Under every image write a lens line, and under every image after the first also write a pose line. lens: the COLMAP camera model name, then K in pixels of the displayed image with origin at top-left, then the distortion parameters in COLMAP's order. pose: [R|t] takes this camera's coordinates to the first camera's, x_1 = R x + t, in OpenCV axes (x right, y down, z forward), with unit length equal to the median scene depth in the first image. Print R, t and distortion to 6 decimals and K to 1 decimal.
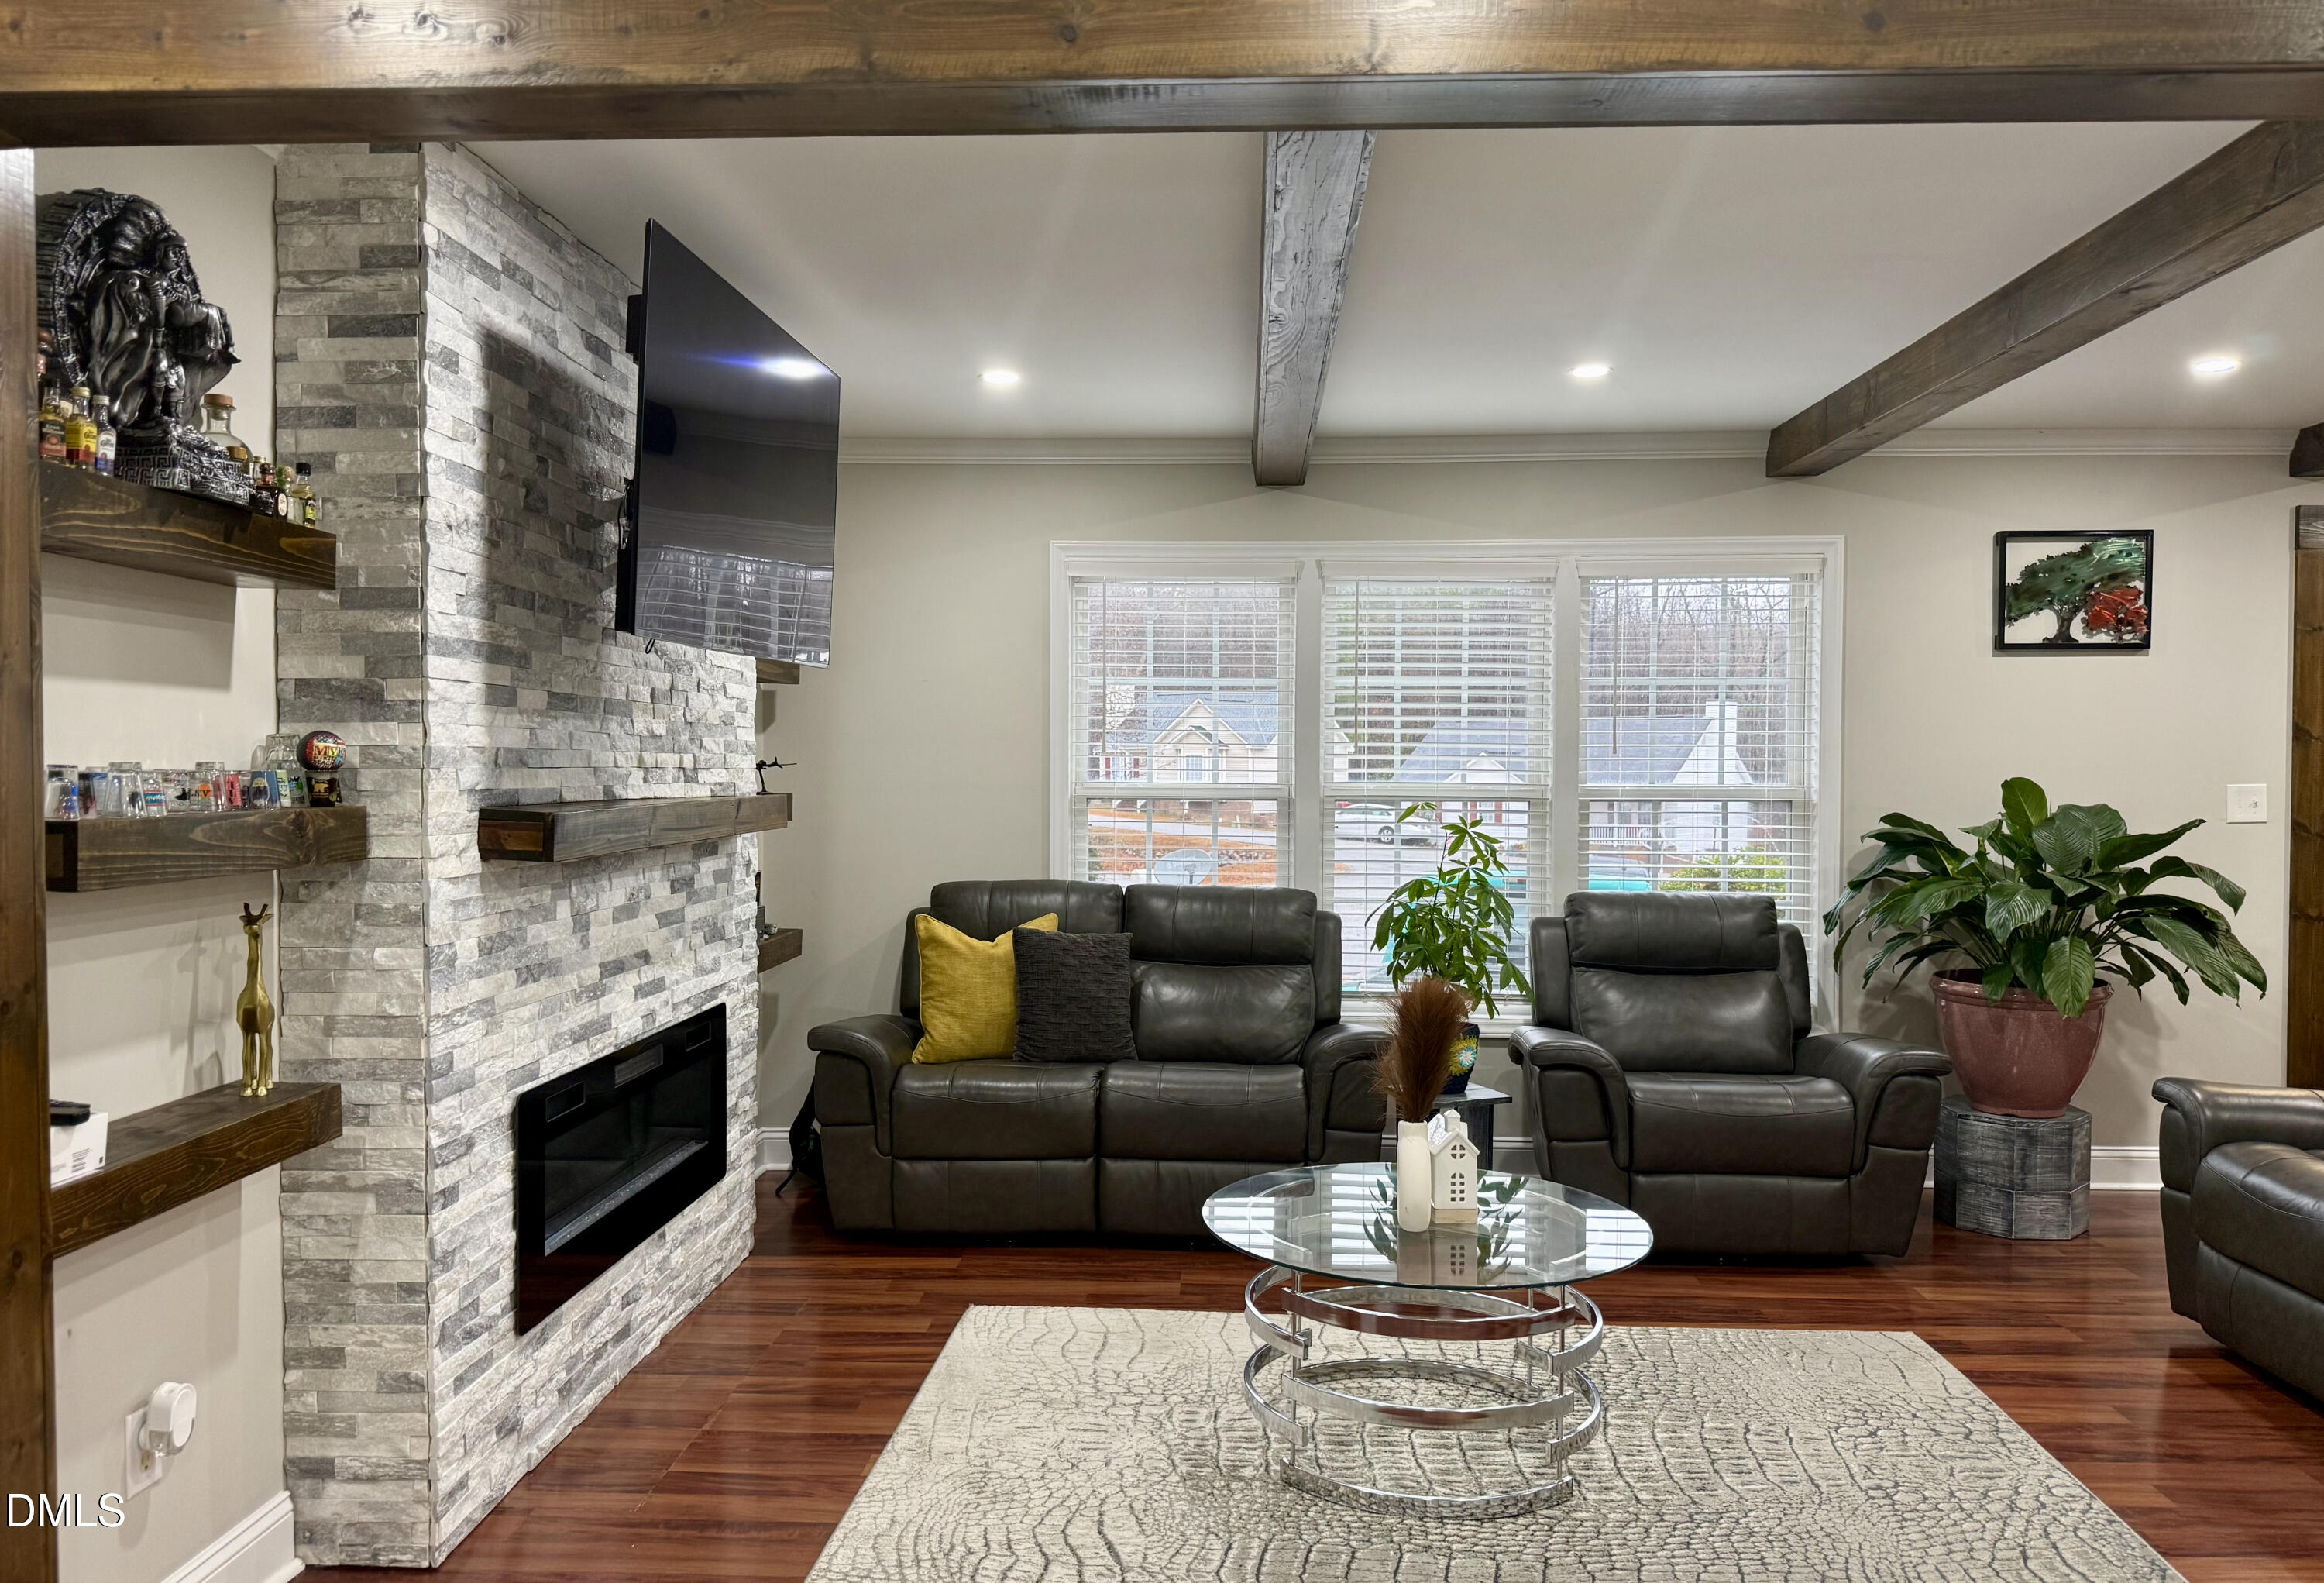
lens RADIAL K [[1665.3, 0, 1162.0], [0, 1665.3, 791.5], [0, 0, 1]] dist [0.126579, -0.171514]
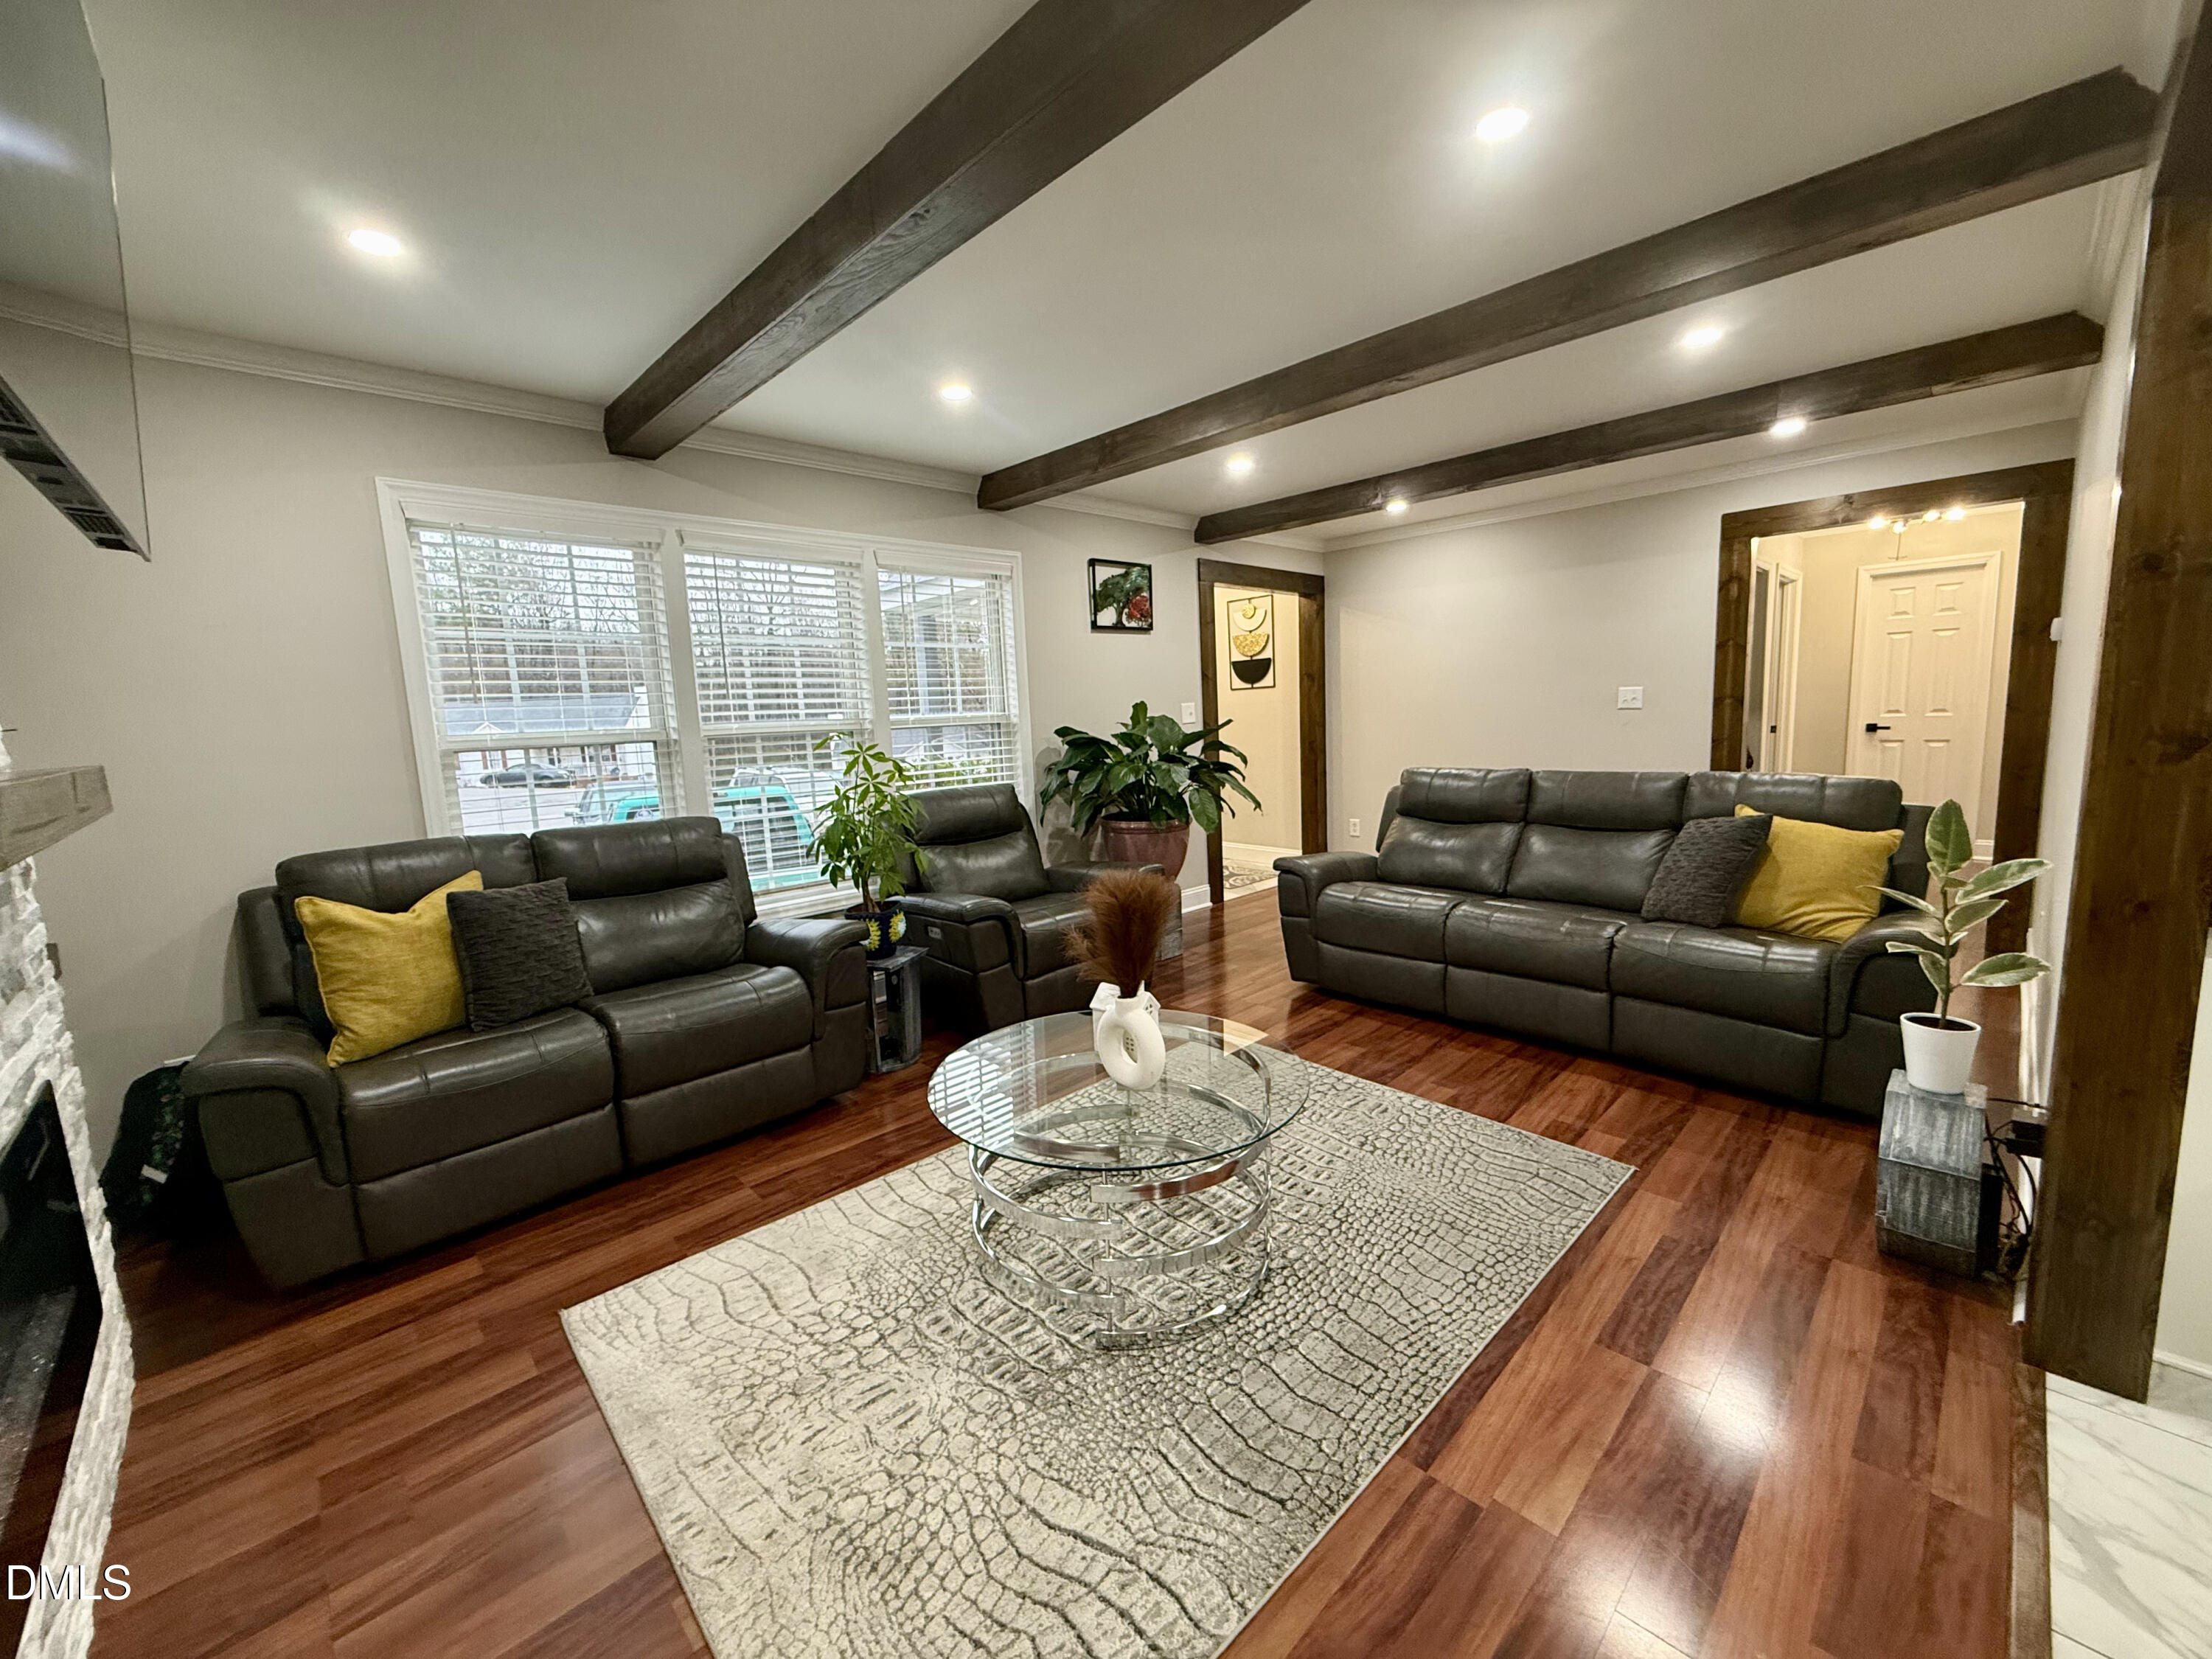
lens RADIAL K [[884.9, 0, 1100.8], [0, 884.9, 827.3], [0, 0, 1]] dist [0.000326, 0.000246]
pose [[0.686222, -0.129329, 0.715803, -0.185772], [0.053400, 0.990369, 0.127744, 0.001845], [-0.725429, -0.049437, 0.686519, 0.400002]]
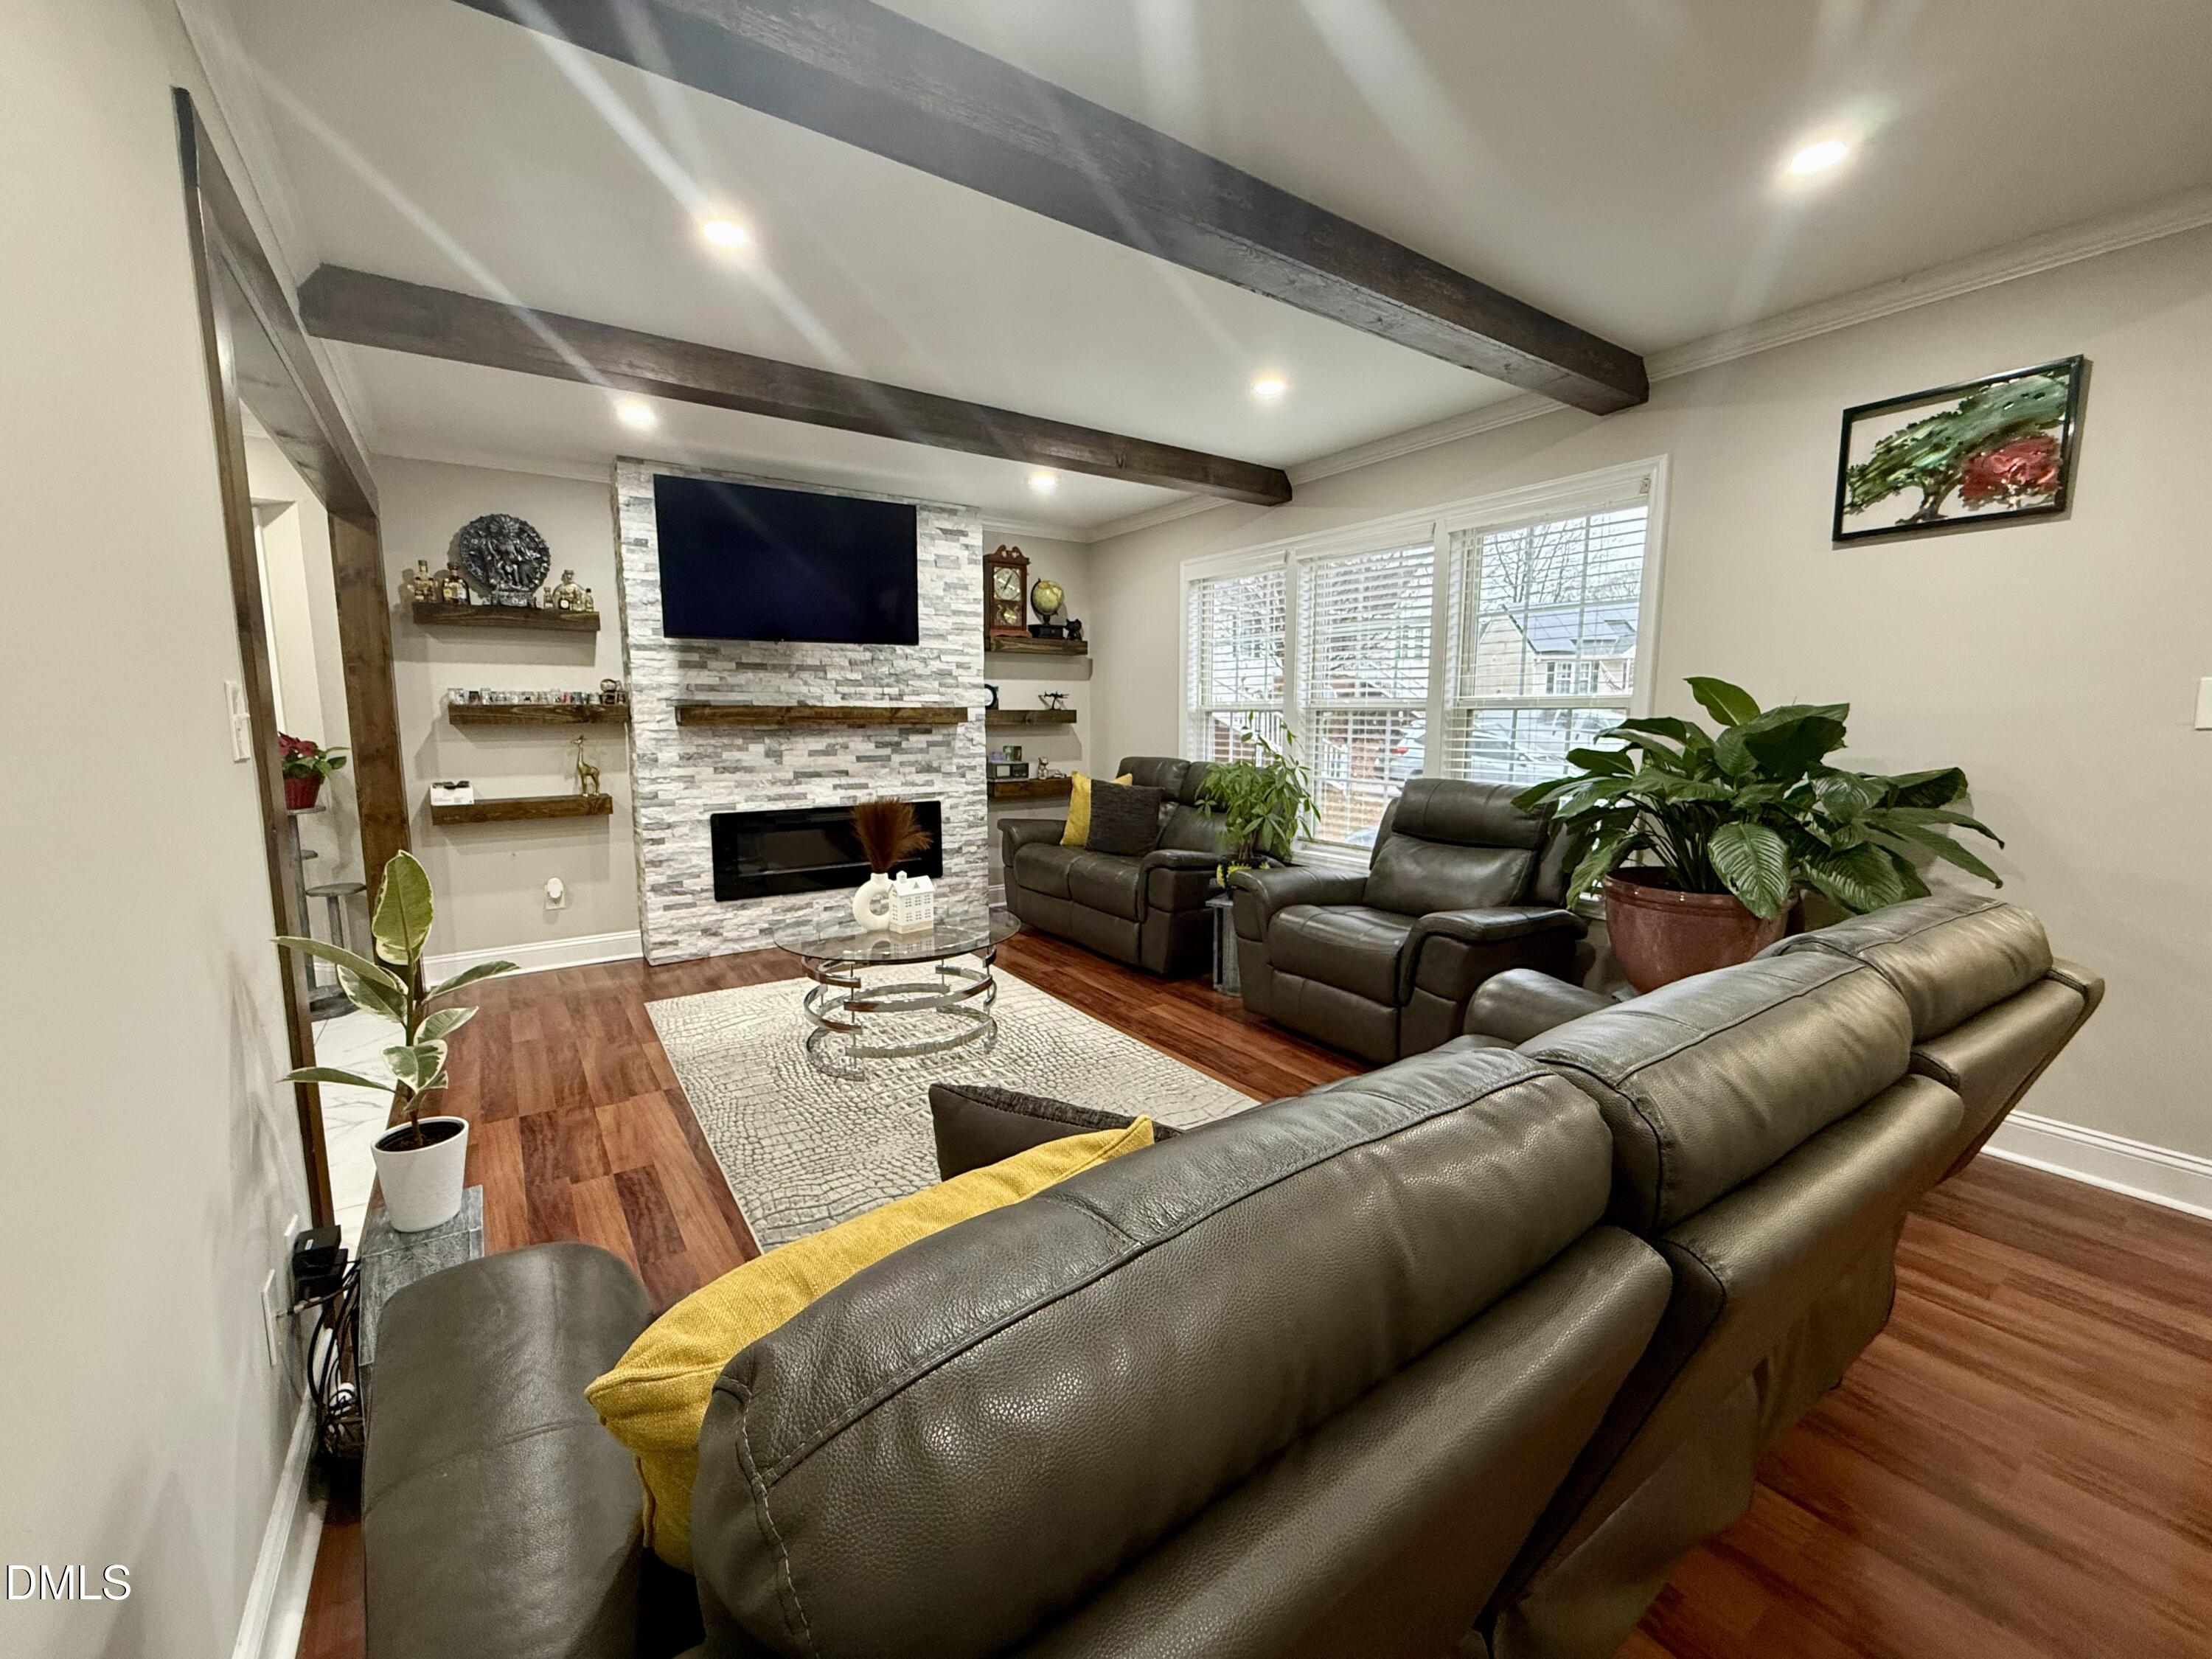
lens RADIAL K [[884.9, 0, 1100.8], [0, 884.9, 827.3], [0, 0, 1]] dist [0.000326, 0.000246]
pose [[0.603094, 0.095190, -0.791970, 0.702946], [-0.007721, 0.993504, 0.113534, 0.022238], [0.797632, -0.062357, 0.599912, 0.405738]]
